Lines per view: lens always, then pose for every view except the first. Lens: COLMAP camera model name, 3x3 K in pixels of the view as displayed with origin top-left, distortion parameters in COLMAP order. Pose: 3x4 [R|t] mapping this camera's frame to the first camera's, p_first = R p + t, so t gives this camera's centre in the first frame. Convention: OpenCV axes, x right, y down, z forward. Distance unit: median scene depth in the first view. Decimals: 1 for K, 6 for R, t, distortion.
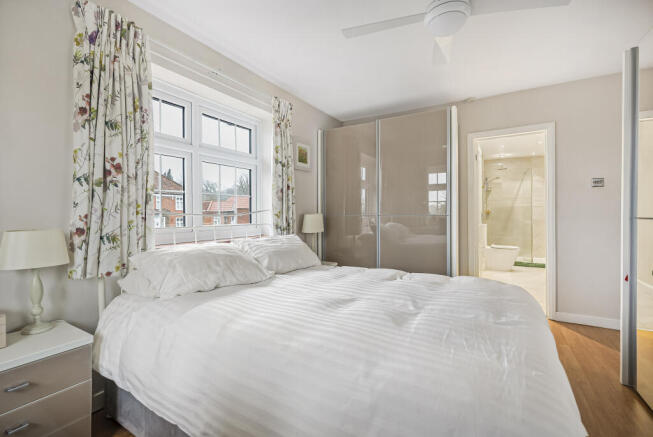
lens RADIAL K [[296.2, 0, 326.8], [0, 296.2, 216.3], [0, 0, 1]] dist [-0.003757, 0.000600]
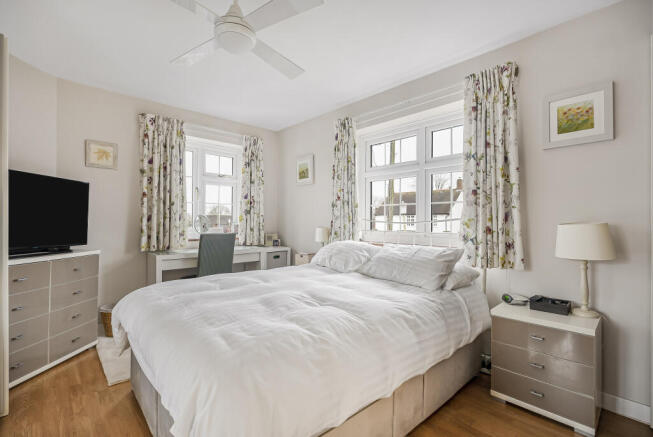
lens RADIAL K [[296.2, 0, 326.0], [0, 296.2, 217.9], [0, 0, 1]] dist [-0.003757, 0.000600]
pose [[-0.275814, -0.009835, -0.961161, 1.122015], [-0.012443, 0.999900, -0.006661, -0.014152], [0.961131, 0.010122, -0.275908, 1.362669]]
